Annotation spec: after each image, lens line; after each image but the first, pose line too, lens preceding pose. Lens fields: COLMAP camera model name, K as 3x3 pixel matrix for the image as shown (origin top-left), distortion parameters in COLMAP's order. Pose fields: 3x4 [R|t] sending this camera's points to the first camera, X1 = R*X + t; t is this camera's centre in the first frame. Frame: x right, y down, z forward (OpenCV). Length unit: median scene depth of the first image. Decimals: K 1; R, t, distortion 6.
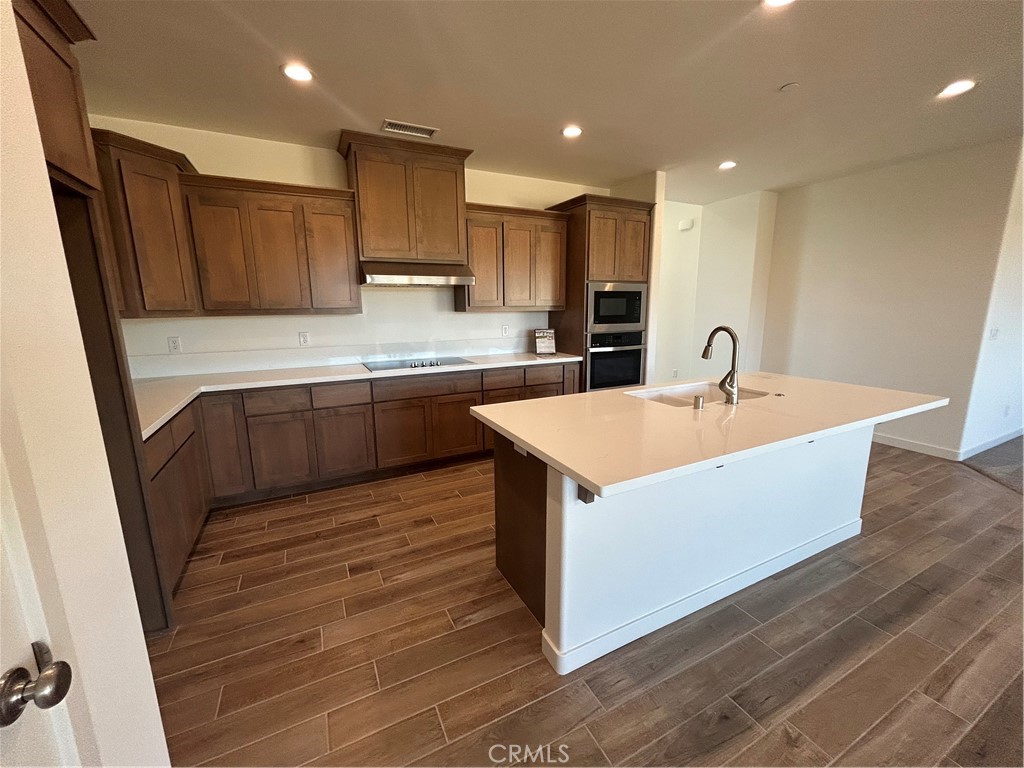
lens RADIAL K [[411.4, 0, 512.3], [0, 411.4, 383.8], [0, 0, 1]] dist [0.000986, -0.001391]
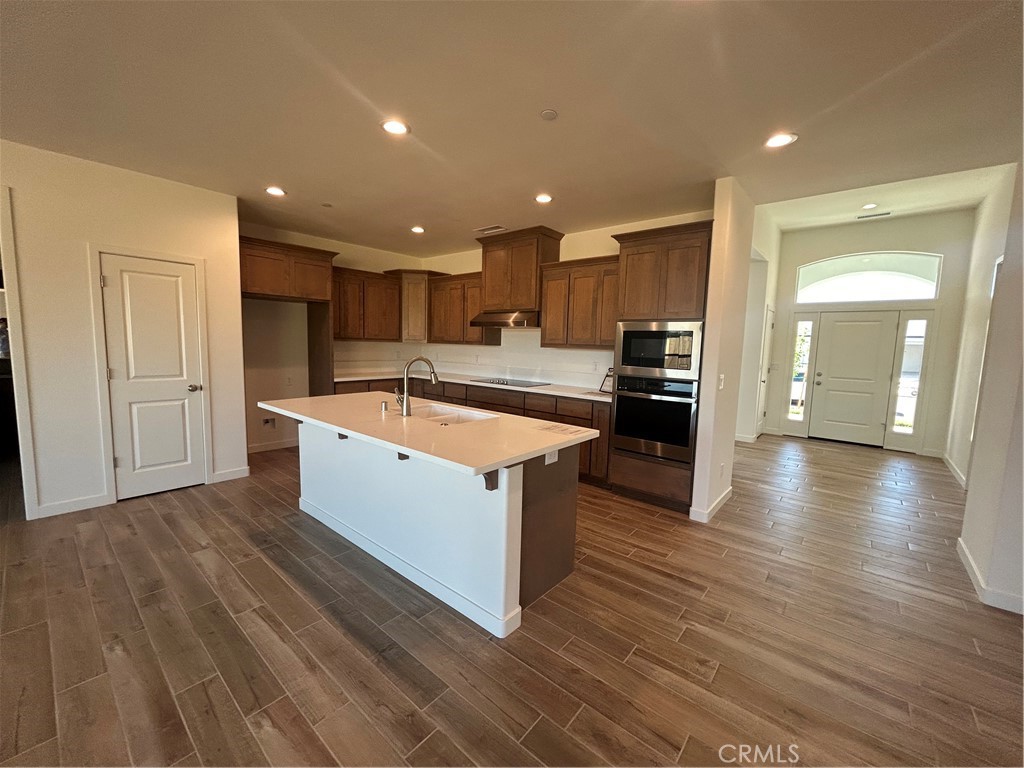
lens RADIAL K [[411.4, 0, 509.9], [0, 411.4, 384.9], [0, 0, 1]] dist [0.000986, -0.001391]
pose [[0.390300, 0.116916, -0.913234, 1.242220], [-0.203767, 0.978276, 0.038157, -0.111103], [0.897856, 0.171194, 0.405644, 0.517006]]
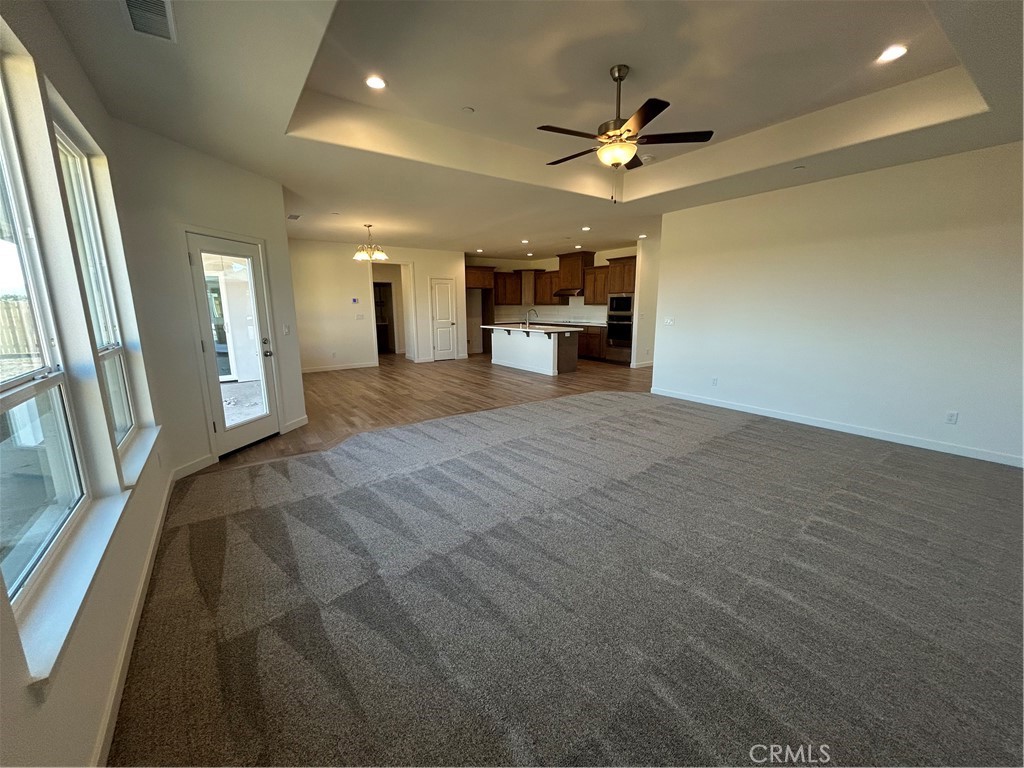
lens RADIAL K [[411.4, 0, 516.5], [0, 411.4, 385.1], [0, 0, 1]] dist [0.000986, -0.001391]
pose [[0.161511, 0.199886, -0.966416, 3.216924], [-0.181110, 0.968645, 0.170079, -0.050921], [0.970110, 0.147558, 0.192648, 0.113039]]
